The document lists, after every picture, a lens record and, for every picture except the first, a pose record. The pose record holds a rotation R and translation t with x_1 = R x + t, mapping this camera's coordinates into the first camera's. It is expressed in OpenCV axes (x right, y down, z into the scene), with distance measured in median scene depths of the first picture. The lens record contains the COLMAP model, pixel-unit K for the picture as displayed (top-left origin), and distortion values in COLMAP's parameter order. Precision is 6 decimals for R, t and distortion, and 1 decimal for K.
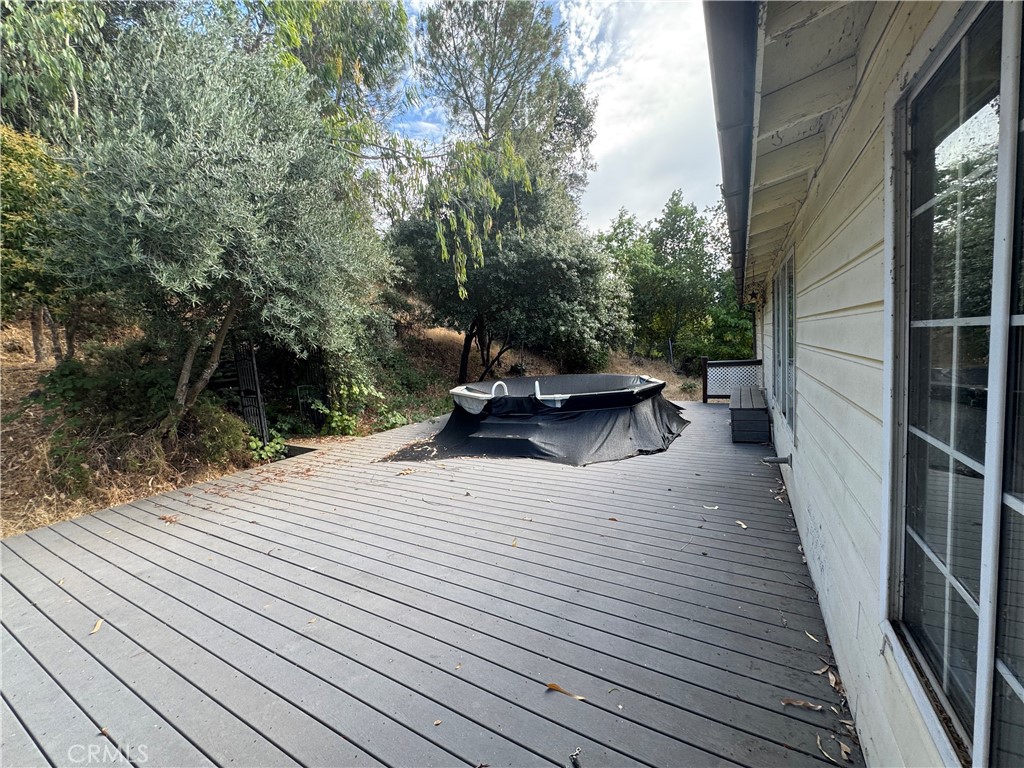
lens RADIAL K [[410.5, 0, 510.9], [0, 410.5, 381.1], [0, 0, 1]] dist [-0.002154, -0.000083]
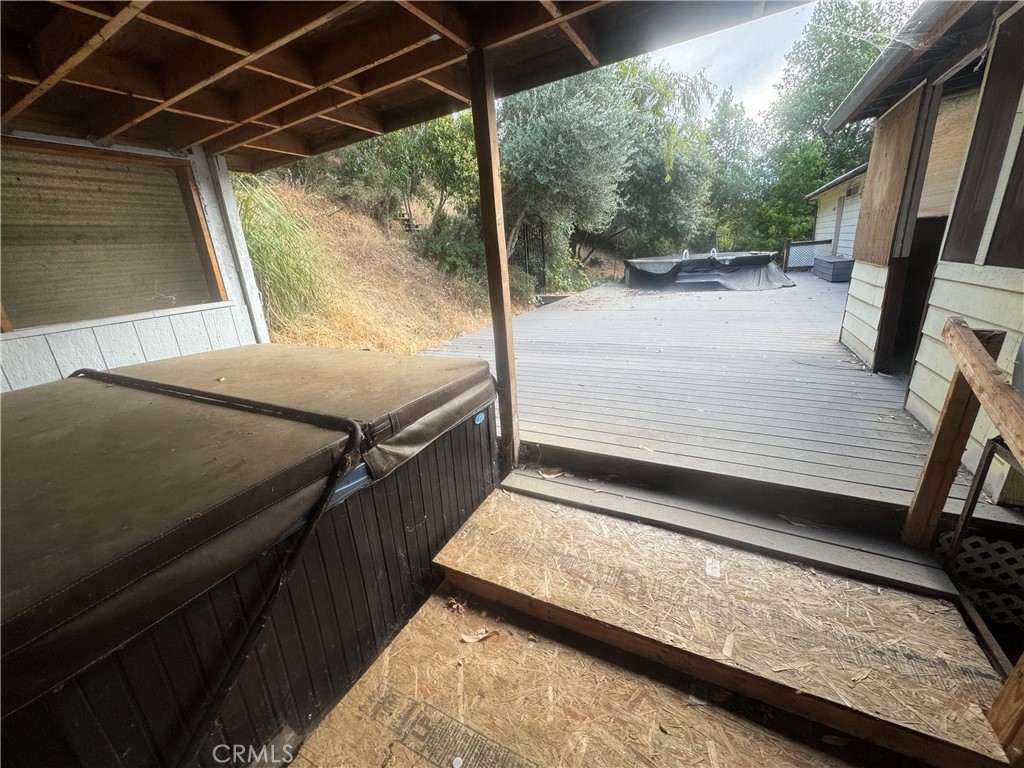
lens RADIAL K [[410.5, 0, 509.9], [0, 410.5, 380.9], [0, 0, 1]] dist [-0.002154, -0.000083]
pose [[0.999262, -0.025338, 0.028869, -0.807722], [0.018839, 0.978261, 0.206521, 0.164676], [-0.033474, -0.205825, 0.978016, -0.667789]]
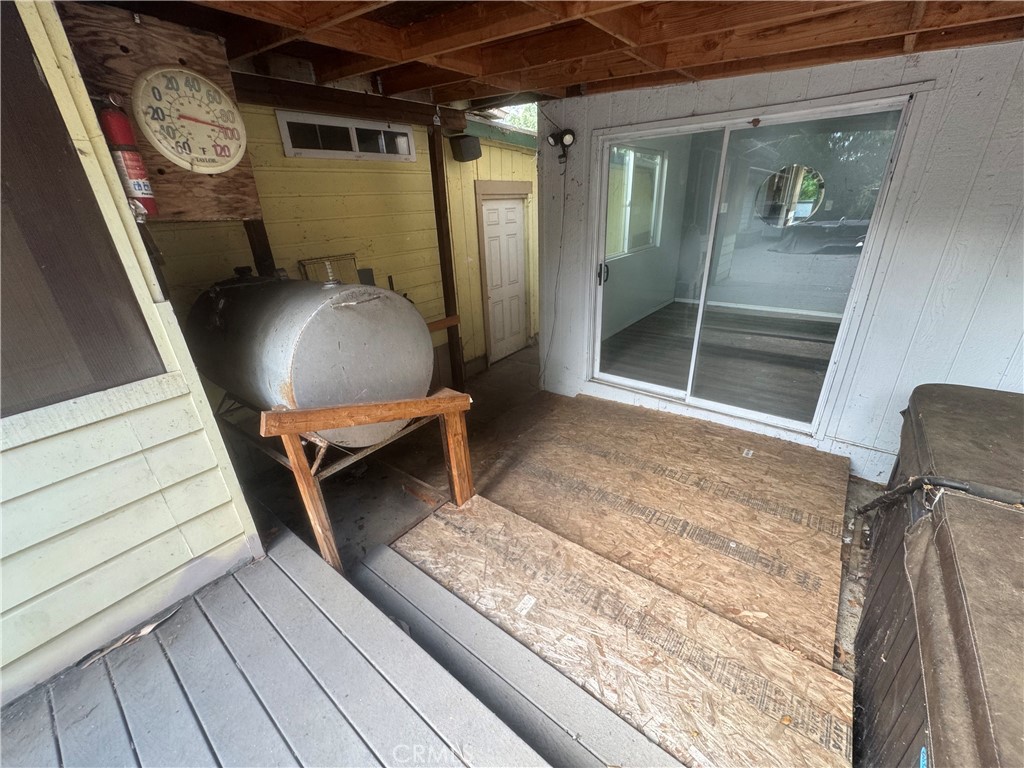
lens RADIAL K [[410.5, 0, 513.9], [0, 410.5, 382.9], [0, 0, 1]] dist [-0.002154, -0.000083]
pose [[-0.982980, 0.018781, 0.182752, -0.709714], [0.105454, 0.872242, 0.477571, 0.066789], [-0.150434, 0.488714, -0.859376, -0.237270]]
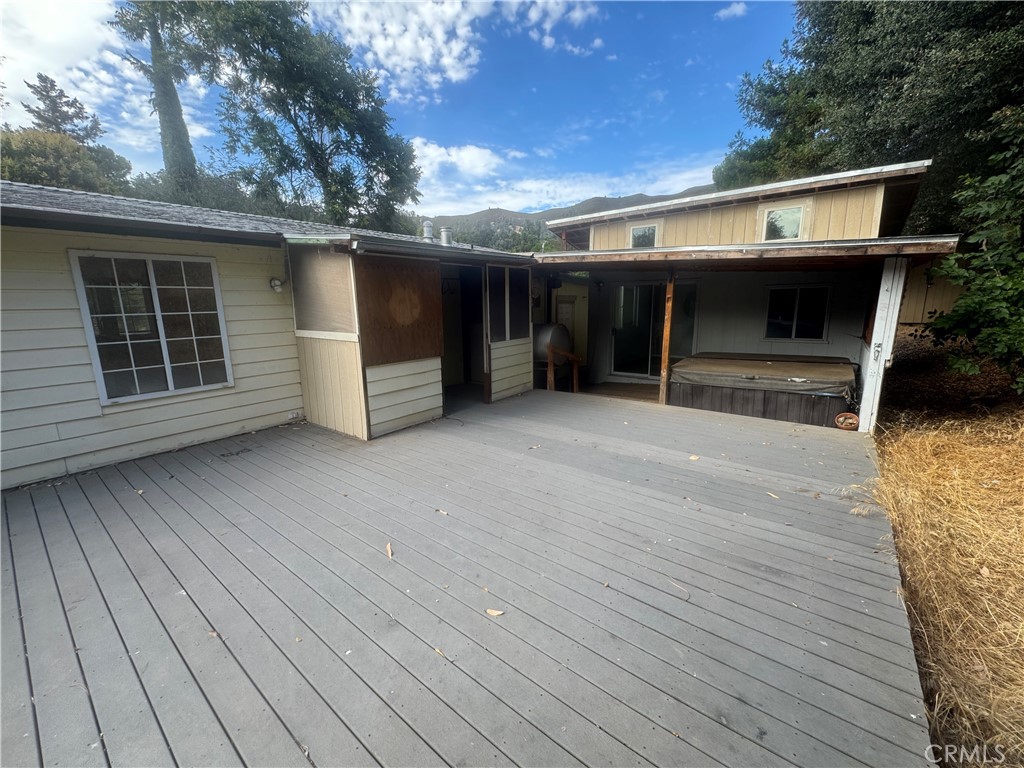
lens RADIAL K [[410.5, 0, 513.5], [0, 410.5, 387.3], [0, 0, 1]] dist [-0.002154, -0.000083]
pose [[-0.985740, 0.041868, 0.162985, -0.599784], [0.086840, 0.956186, 0.279582, -0.037279], [-0.144138, 0.289749, -0.946187, 0.732258]]
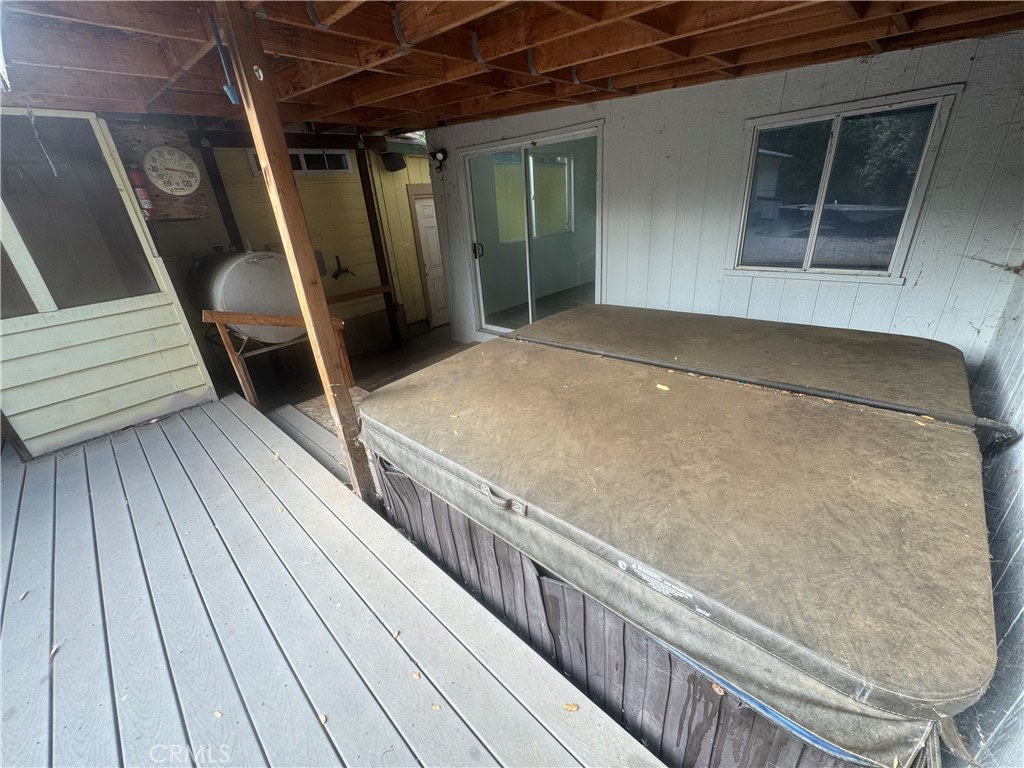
lens RADIAL K [[410.5, 0, 512.3], [0, 410.5, 382.3], [0, 0, 1]] dist [-0.002154, -0.000083]
pose [[-0.961569, 0.008674, 0.274425, -1.026683], [0.143663, 0.867652, 0.475964, 0.073952], [-0.233977, 0.497097, -0.835553, -0.035833]]
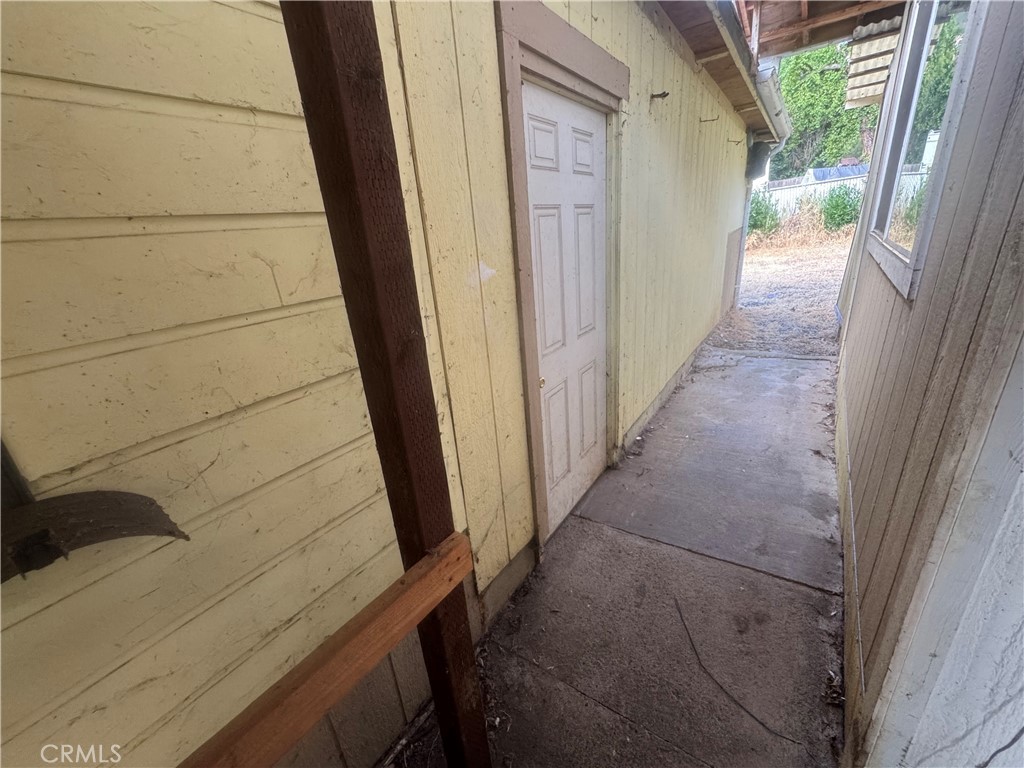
lens RADIAL K [[410.5, 0, 515.6], [0, 410.5, 384.4], [0, 0, 1]] dist [-0.002154, -0.000083]
pose [[-0.985688, 0.088565, 0.143438, -0.530327], [0.142593, 0.891890, 0.429184, 0.187857], [-0.089921, 0.443495, -0.891755, -0.788332]]
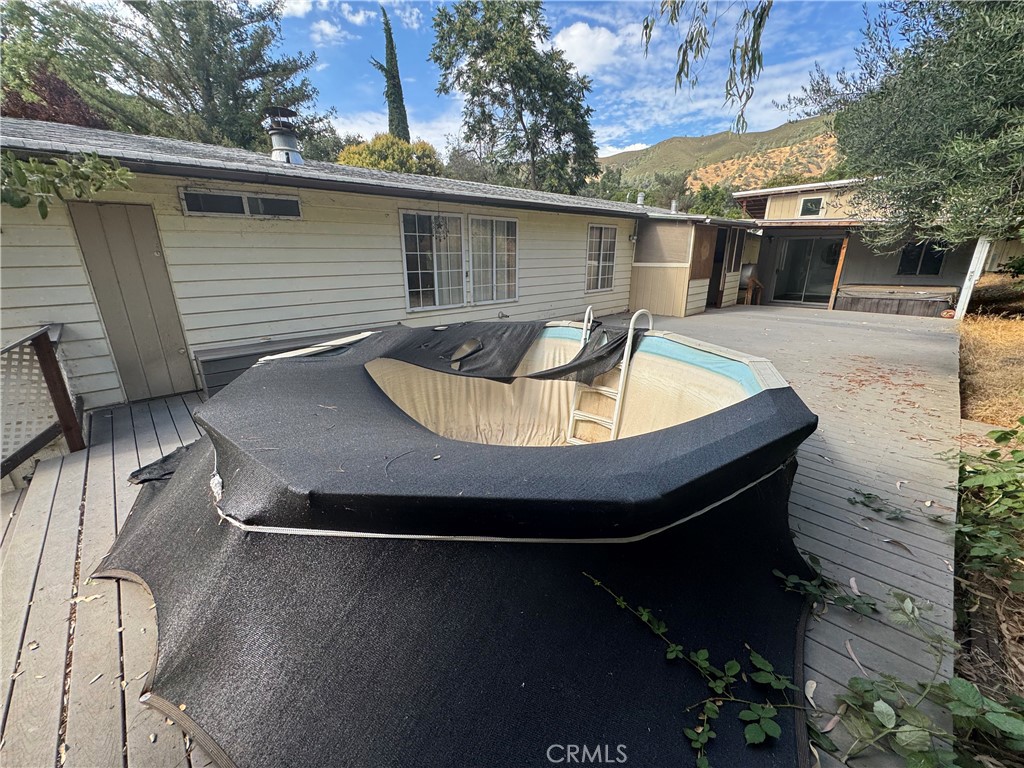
lens RADIAL K [[410.5, 0, 504.2], [0, 410.5, 377.9], [0, 0, 1]] dist [-0.002154, -0.000083]
pose [[-0.952315, -0.034021, 0.303213, -0.386726], [0.082117, 0.928519, 0.362089, -0.084520], [-0.293858, 0.369722, -0.881449, 1.122339]]
